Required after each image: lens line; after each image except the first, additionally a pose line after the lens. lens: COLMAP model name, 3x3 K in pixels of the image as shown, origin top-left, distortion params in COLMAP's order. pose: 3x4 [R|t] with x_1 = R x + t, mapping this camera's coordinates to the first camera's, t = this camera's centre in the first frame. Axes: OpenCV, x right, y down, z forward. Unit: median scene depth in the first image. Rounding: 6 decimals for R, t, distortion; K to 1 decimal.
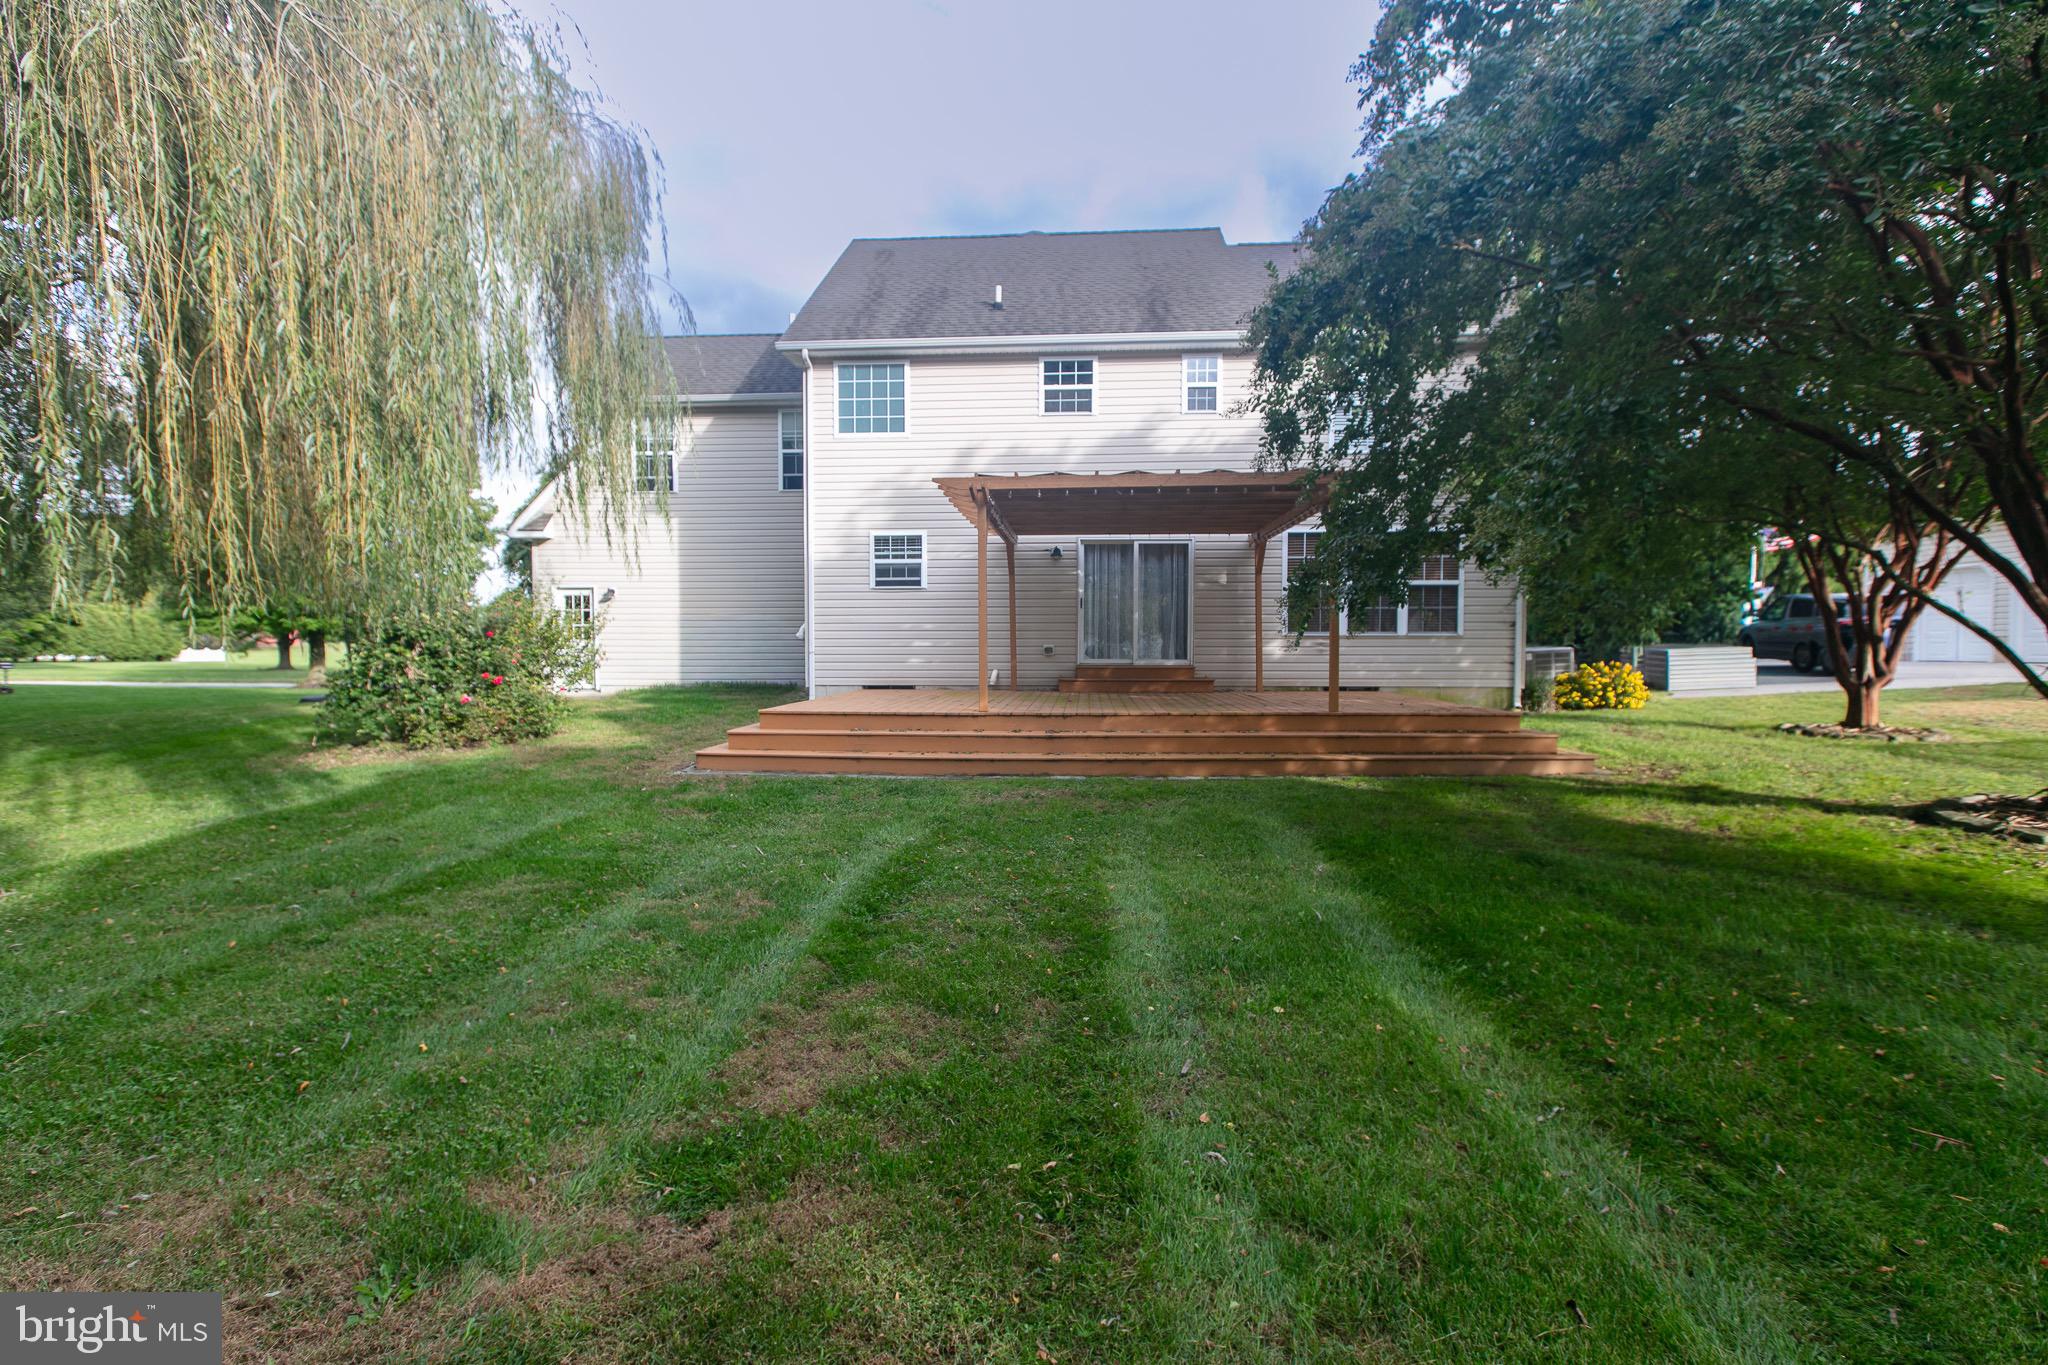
lens RADIAL K [[906.1, 0, 979.0], [0, 906.1, 679.1], [0, 0, 1]] dist [0.003855, -0.002398]
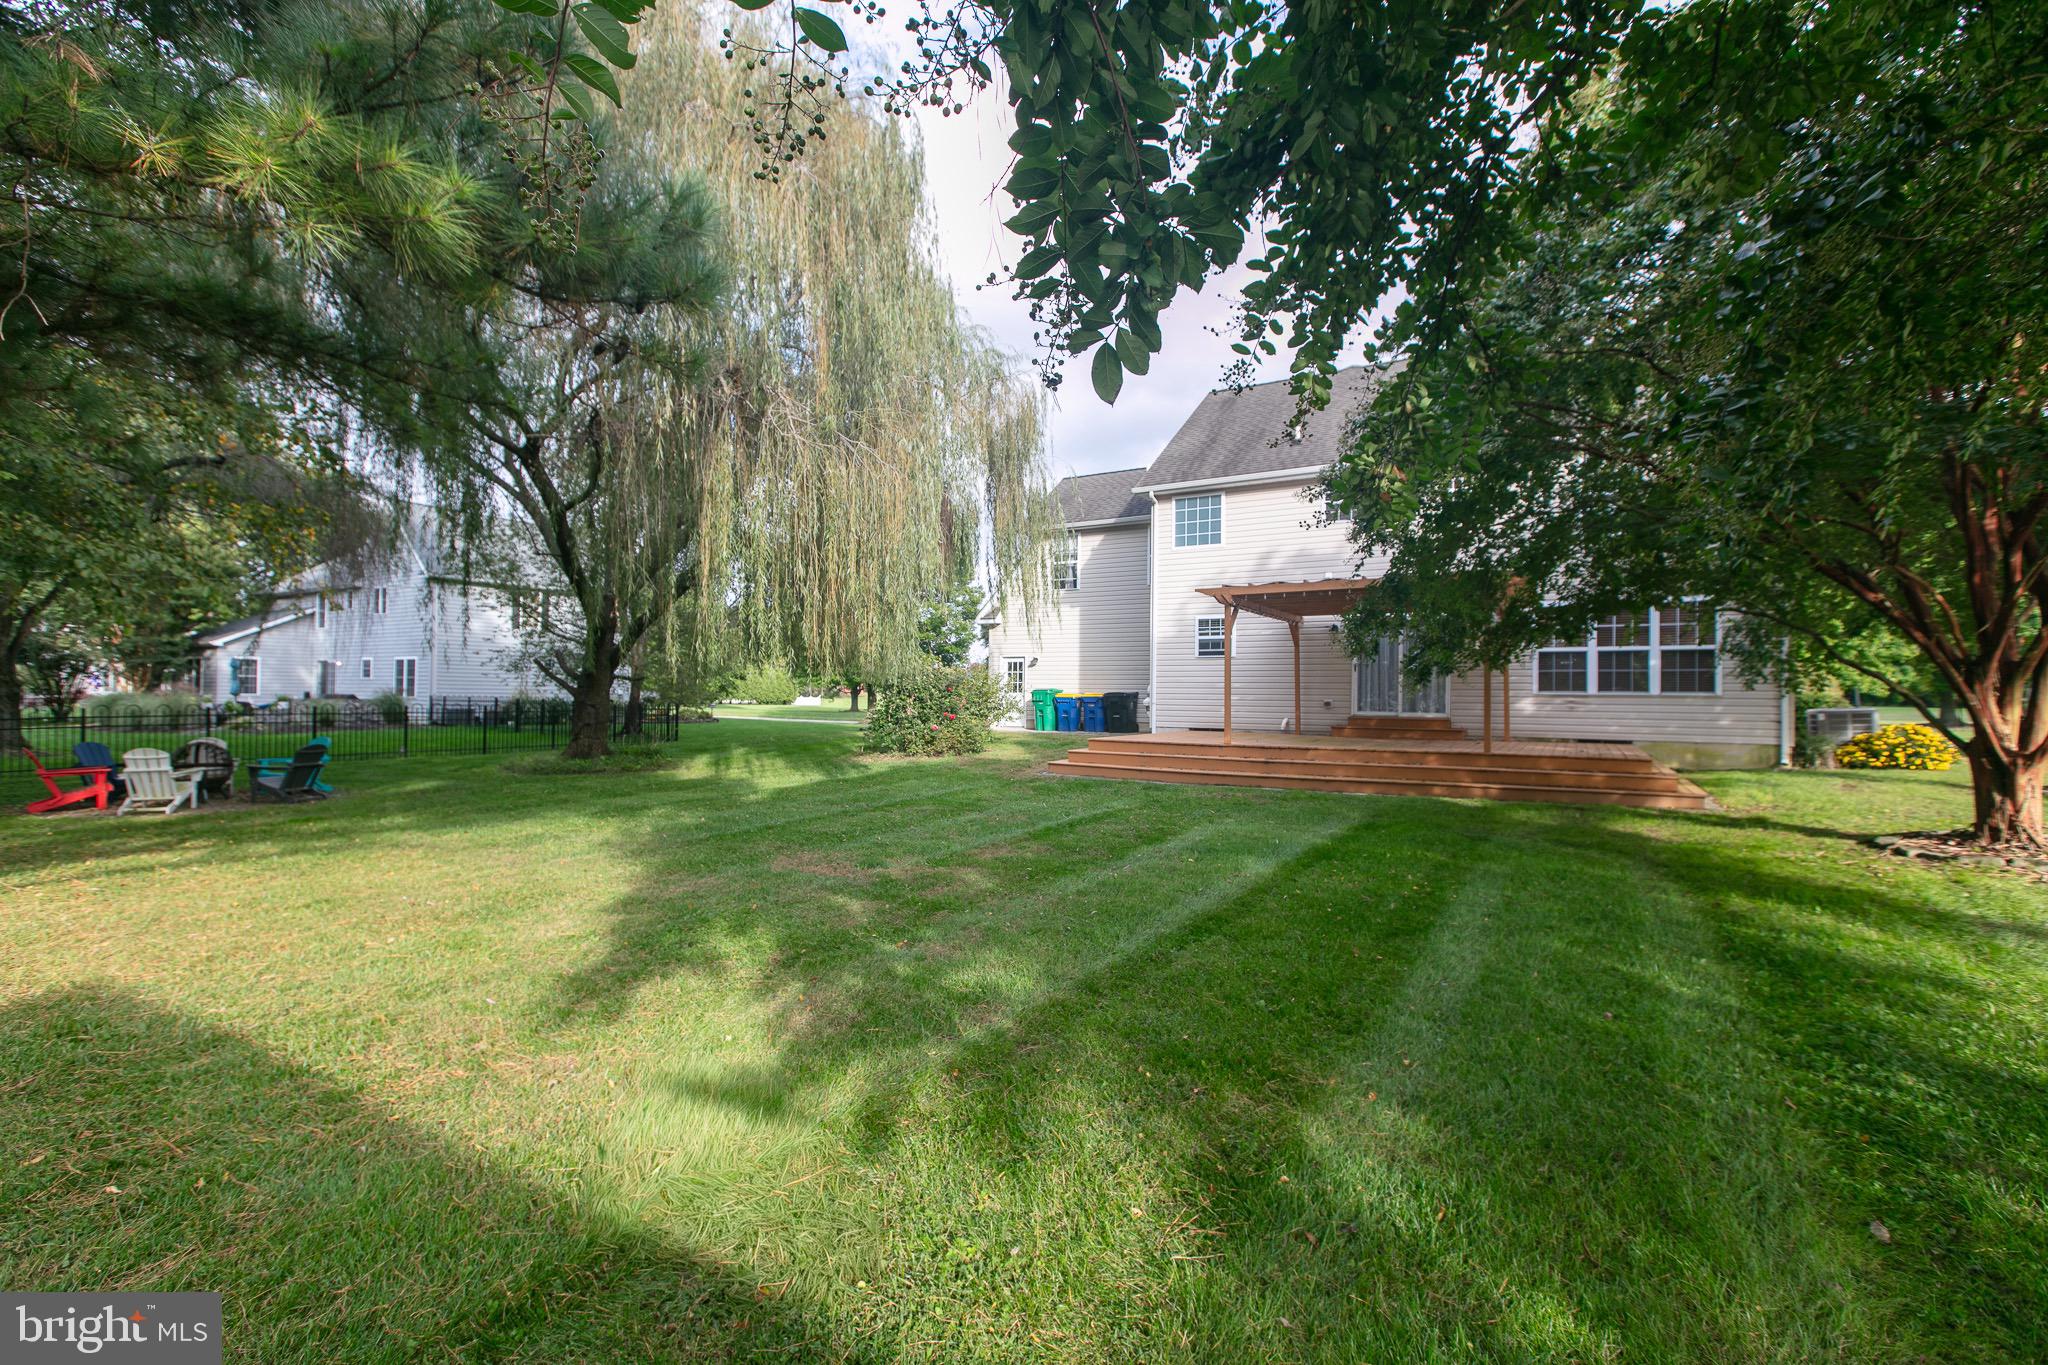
lens RADIAL K [[906.1, 0, 1025.5], [0, 906.1, 685.0], [0, 0, 1]] dist [0.003855, -0.002398]
pose [[0.892099, 0.004644, -0.451817, 0.279823], [-0.028015, 0.998592, -0.045051, 0.011567], [0.450971, 0.052848, 0.890973, -0.349826]]
